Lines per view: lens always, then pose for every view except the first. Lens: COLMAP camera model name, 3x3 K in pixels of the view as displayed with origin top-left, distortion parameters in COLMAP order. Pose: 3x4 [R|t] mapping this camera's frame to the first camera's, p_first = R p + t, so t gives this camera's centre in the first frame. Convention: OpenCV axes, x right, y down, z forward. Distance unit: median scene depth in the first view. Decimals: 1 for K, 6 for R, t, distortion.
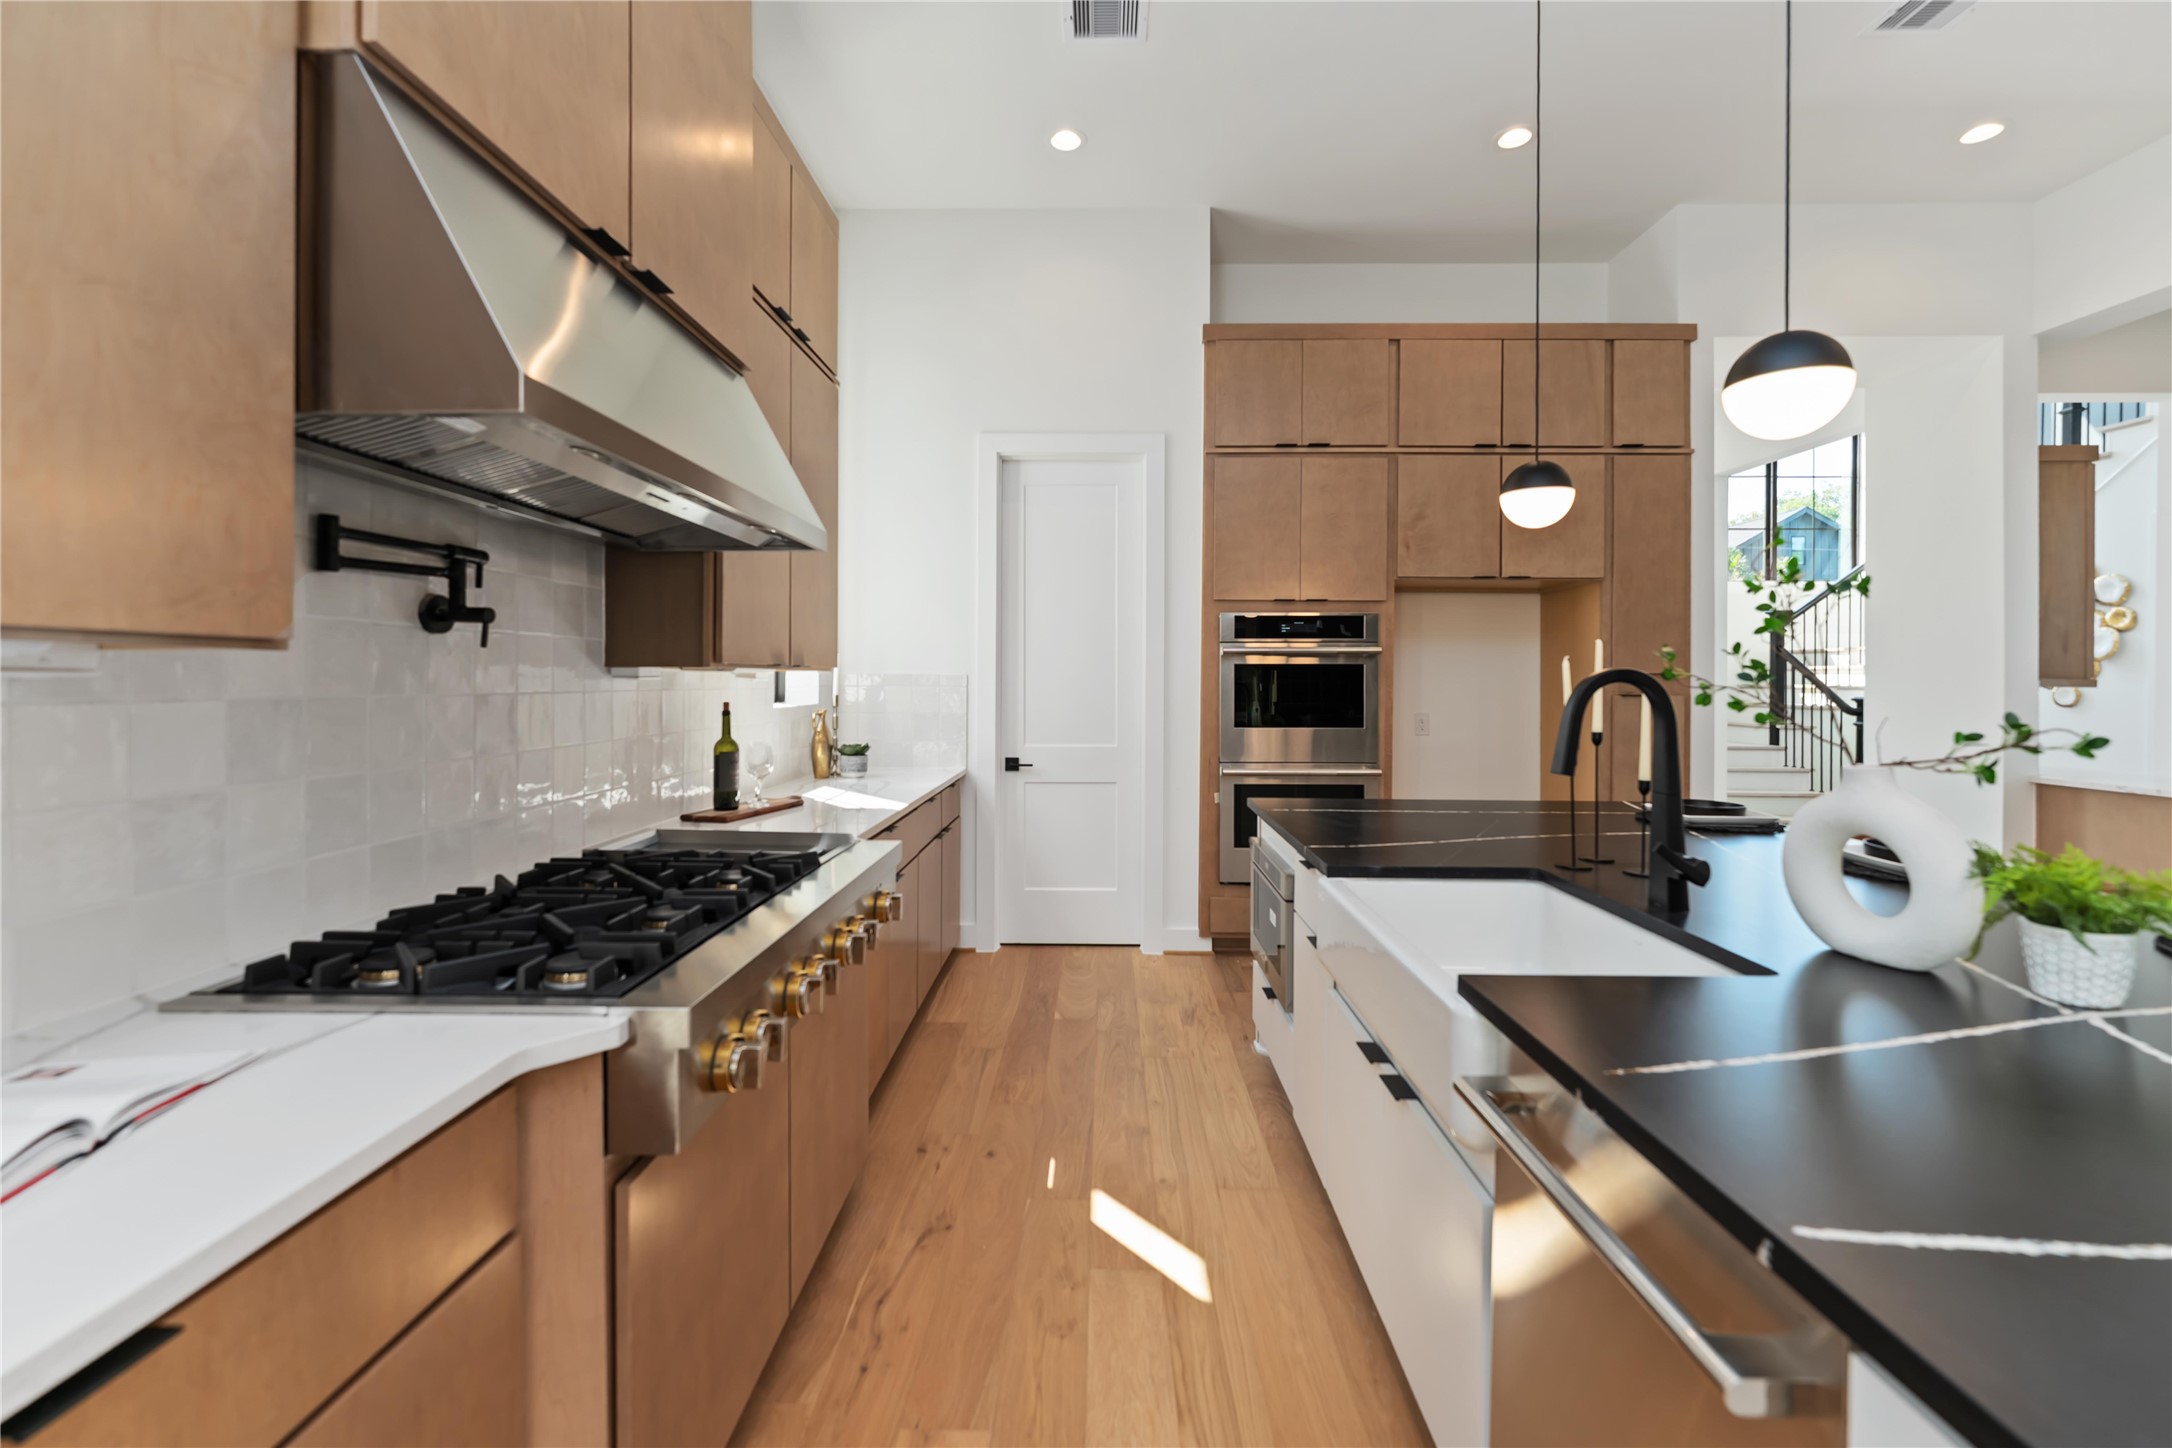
lens RADIAL K [[898.8, 0, 1081.8], [0, 898.8, 683.8], [0, 0, 1]] dist [-0.001144, 0.000087]
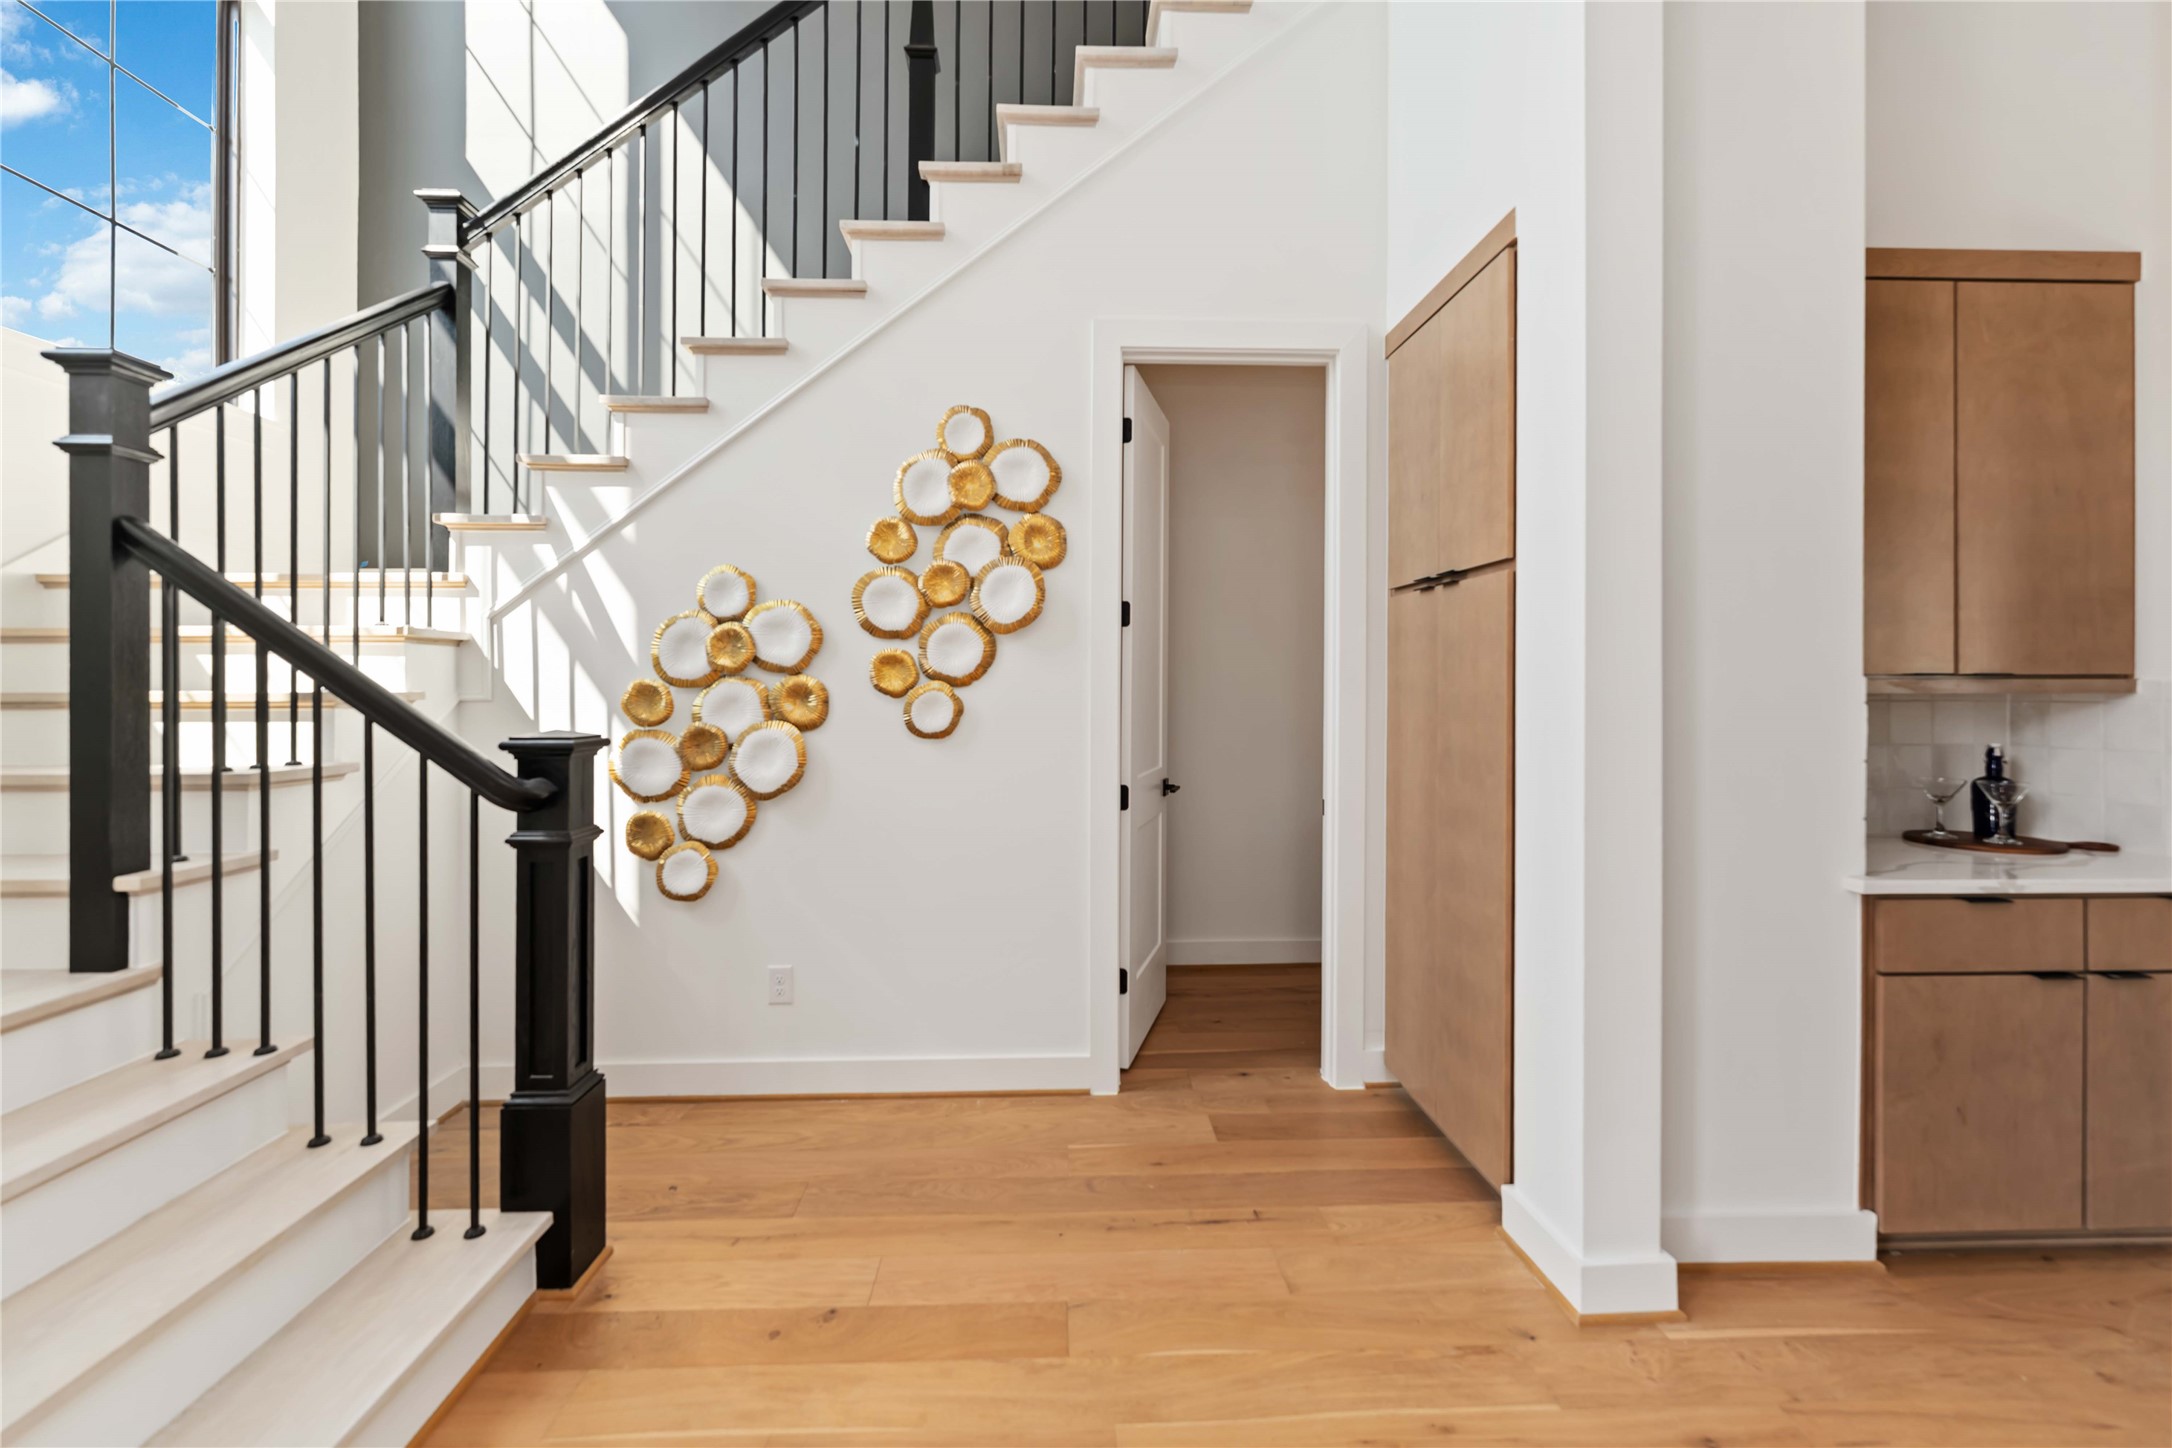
lens RADIAL K [[898.8, 0, 1081.8], [0, 898.8, 683.8], [0, 0, 1]] dist [-0.001144, 0.000087]
pose [[-0.062198, -0.001395, 0.998063, 0.695769], [0.001657, 0.999998, 0.001501, -0.000388], [-0.998062, 0.001747, -0.062196, 1.000958]]
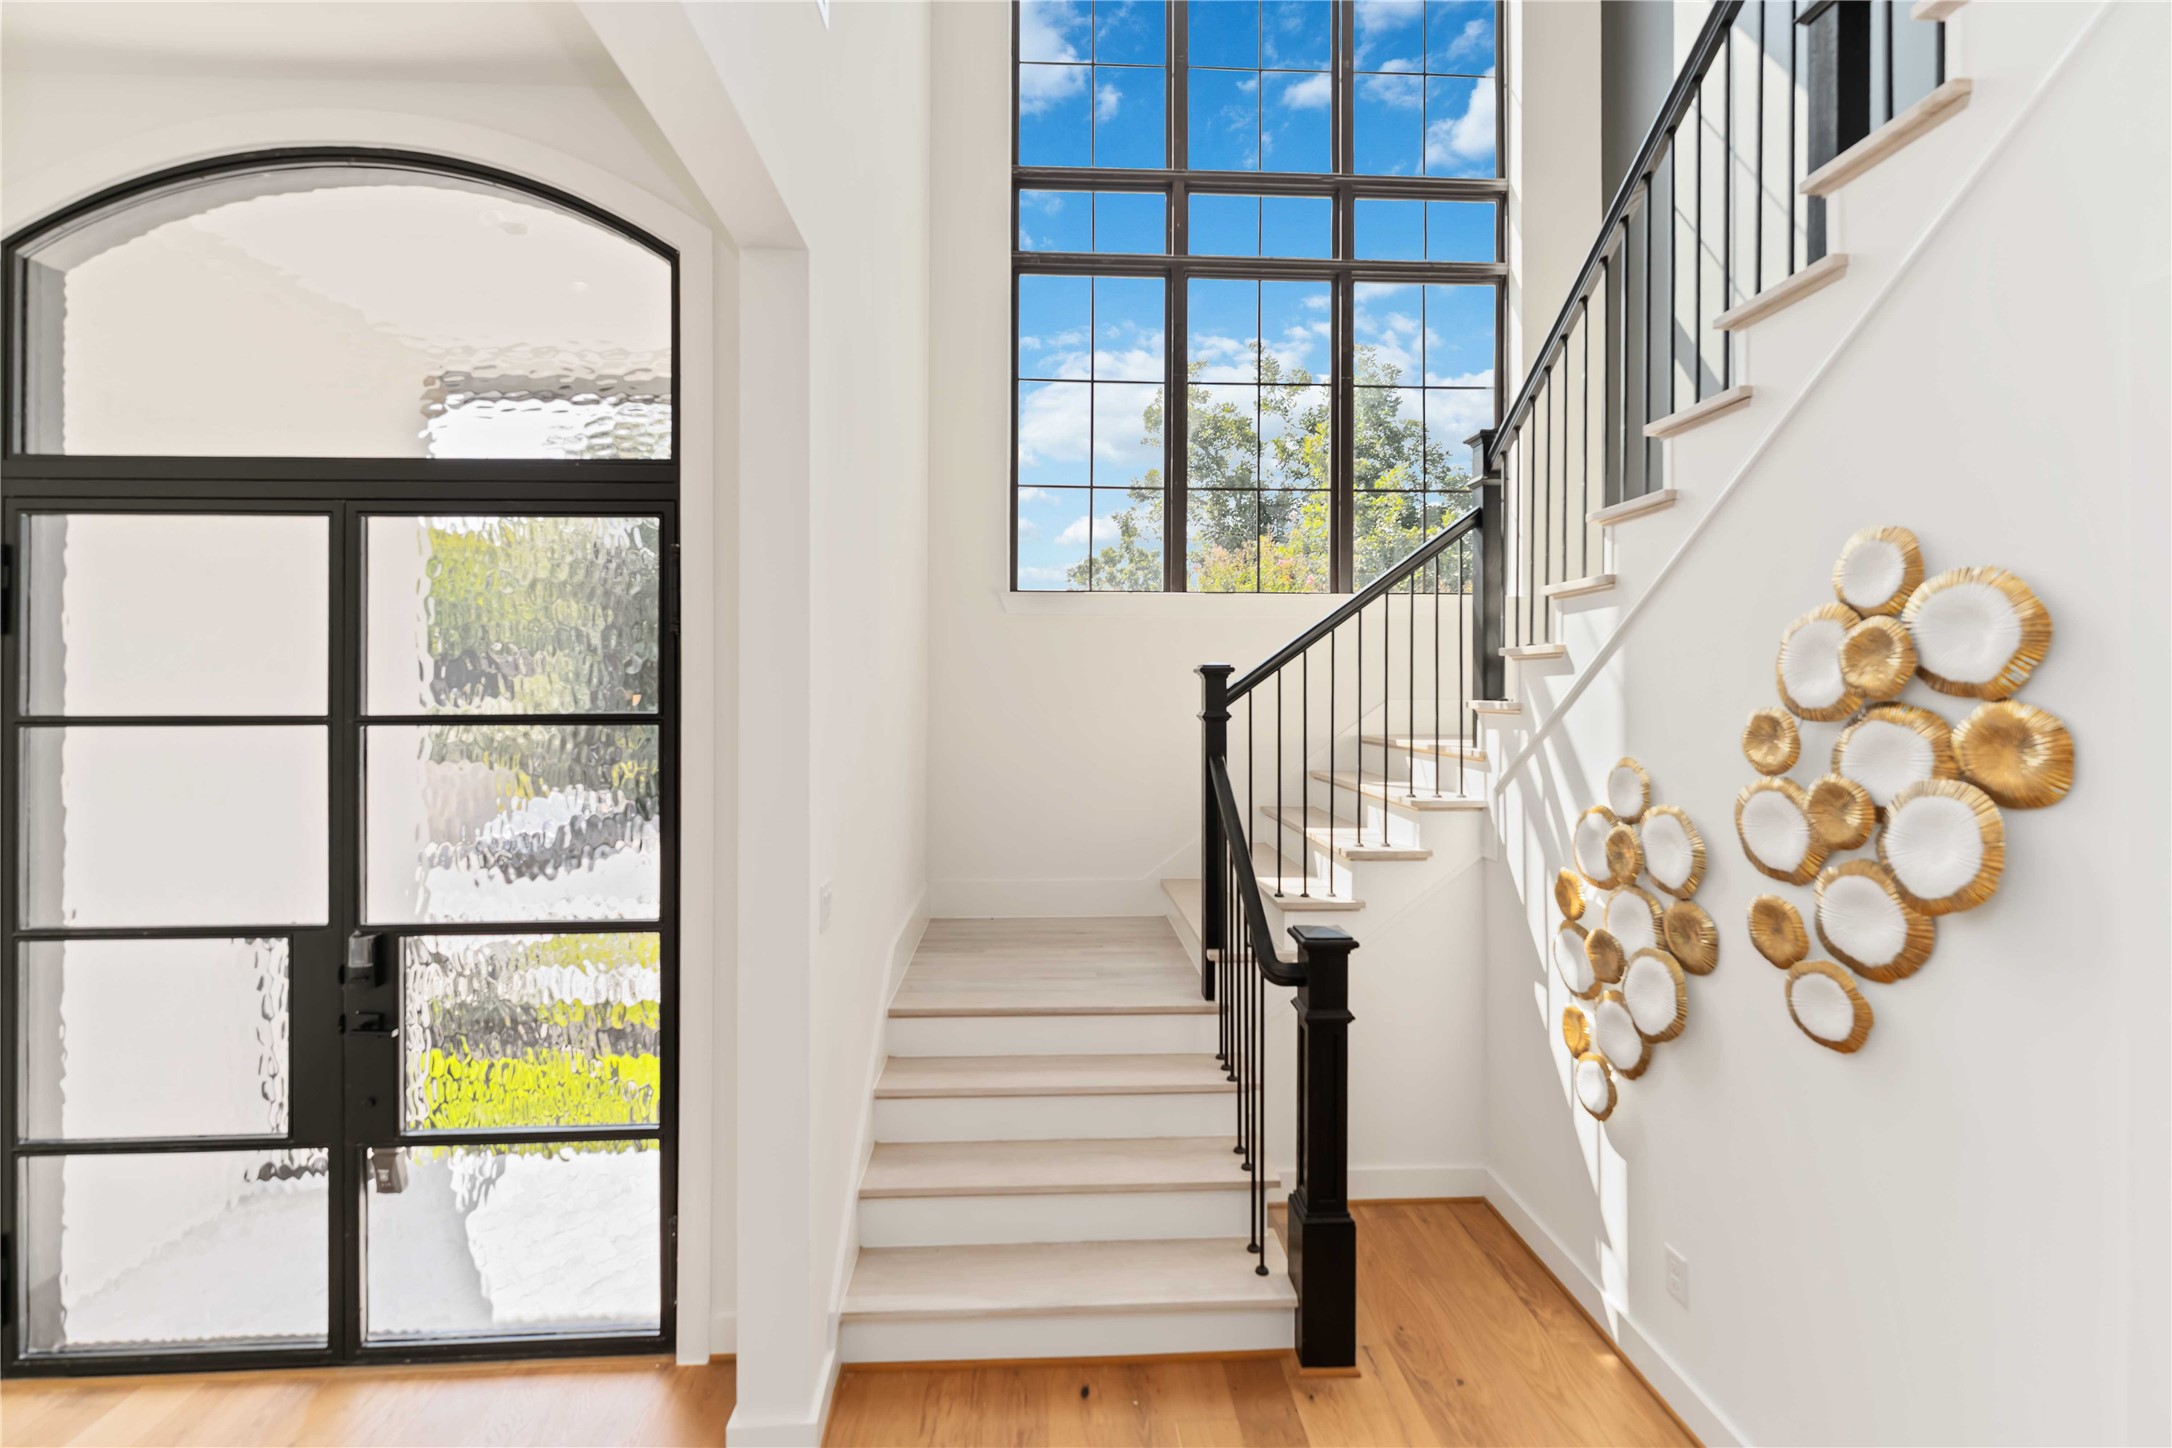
lens RADIAL K [[898.8, 0, 1081.8], [0, 898.8, 683.8], [0, 0, 1]] dist [-0.001144, 0.000087]
pose [[0.997208, -0.002543, 0.074634, 0.884233], [0.003223, 0.999954, -0.008985, -0.089271], [-0.074607, 0.009200, 0.997171, 0.771894]]
